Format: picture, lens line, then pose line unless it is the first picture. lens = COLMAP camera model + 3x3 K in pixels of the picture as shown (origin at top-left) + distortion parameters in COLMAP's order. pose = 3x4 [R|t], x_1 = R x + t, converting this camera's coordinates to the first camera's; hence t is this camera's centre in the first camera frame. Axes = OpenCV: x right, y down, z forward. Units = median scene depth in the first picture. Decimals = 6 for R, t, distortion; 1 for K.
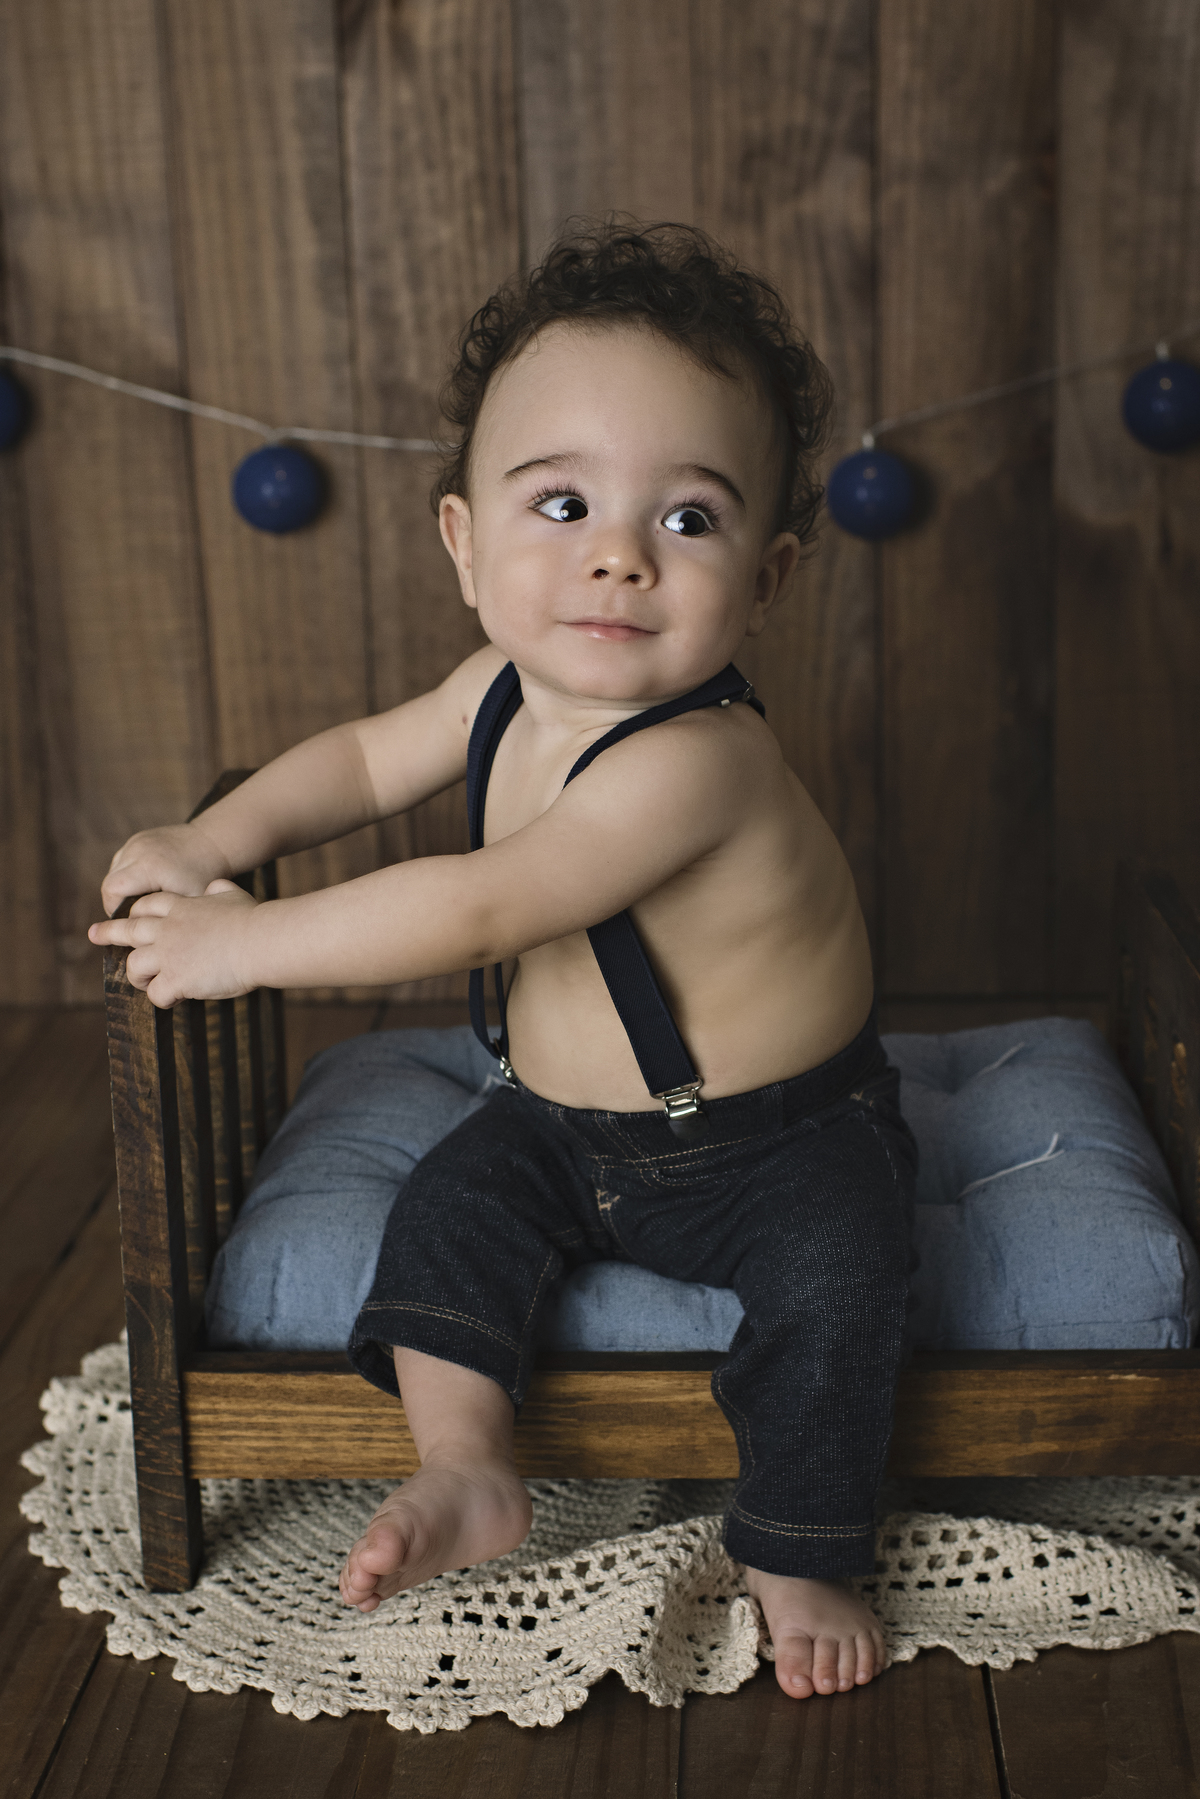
lens RADIAL K [[2866.7, 0, 587.8], [0, 2866.7, 926.7], [0, 0, 1]] dist [-0.014742, -0.000555]
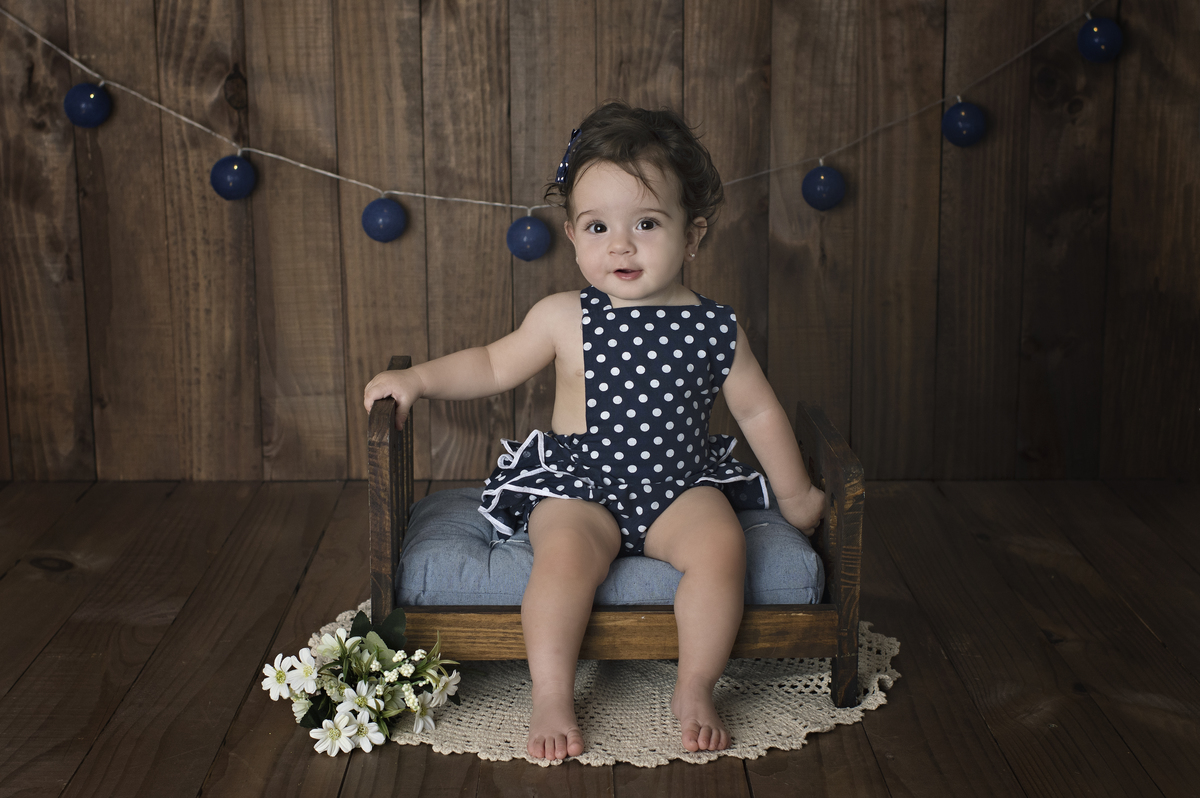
lens RADIAL K [[1912.2, 0, 616.0], [0, 1912.2, 395.4], [0, 0, 1]] dist [-0.014742, -0.000555]
pose [[0.996527, 0.011269, 0.082503, -0.057271], [-0.007276, 0.998794, -0.048549, 0.033797], [-0.082951, 0.047780, 0.995408, -0.344254]]
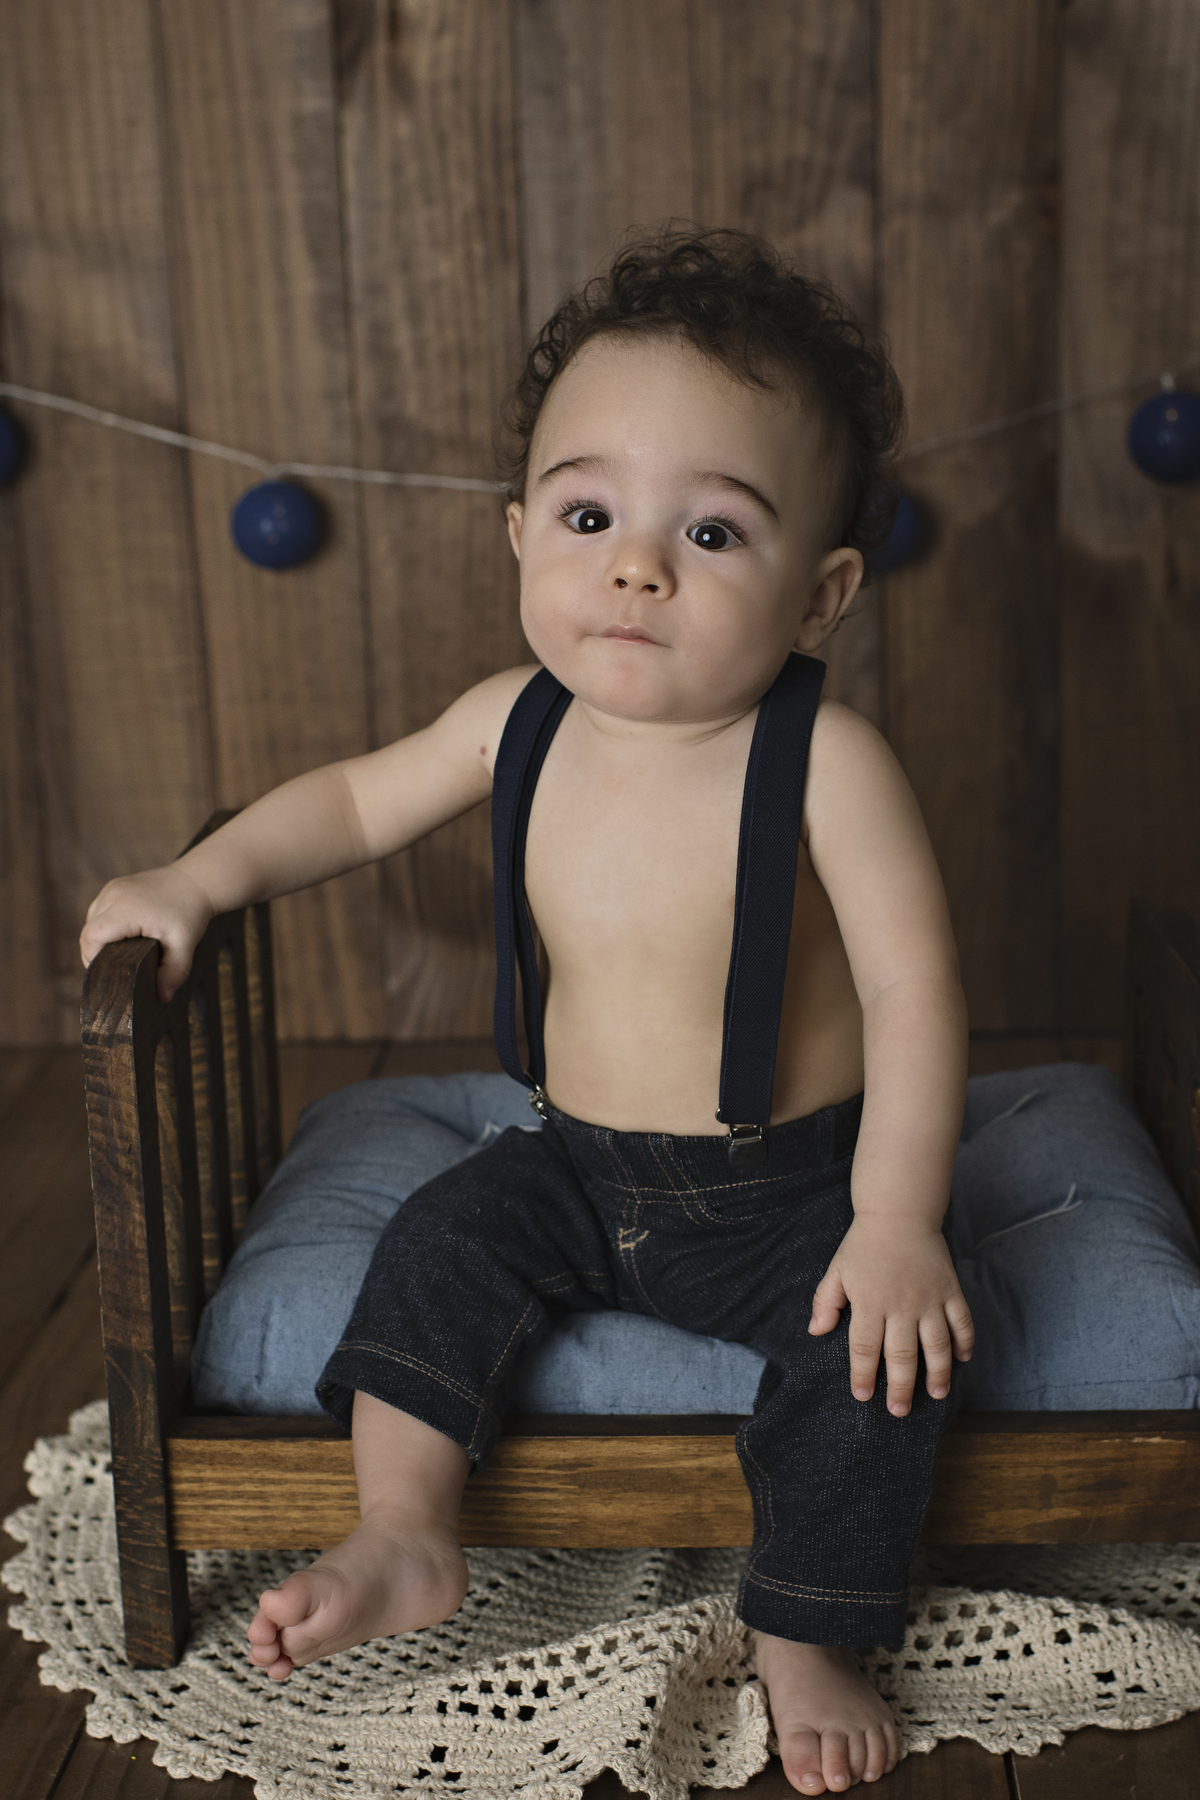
lens RADIAL K [[2777.8, 0, 600.0], [0, 2777.8, 900.0], [0, 0, 1]] dist [-0.009863, -0.054563]
pose [[0.999989, -0.004697, 0.000571, 0.002570], [0.004707, 0.999798, -0.019515, -0.003732], [-0.000479, 0.019517, 0.999809, 0.042211]]
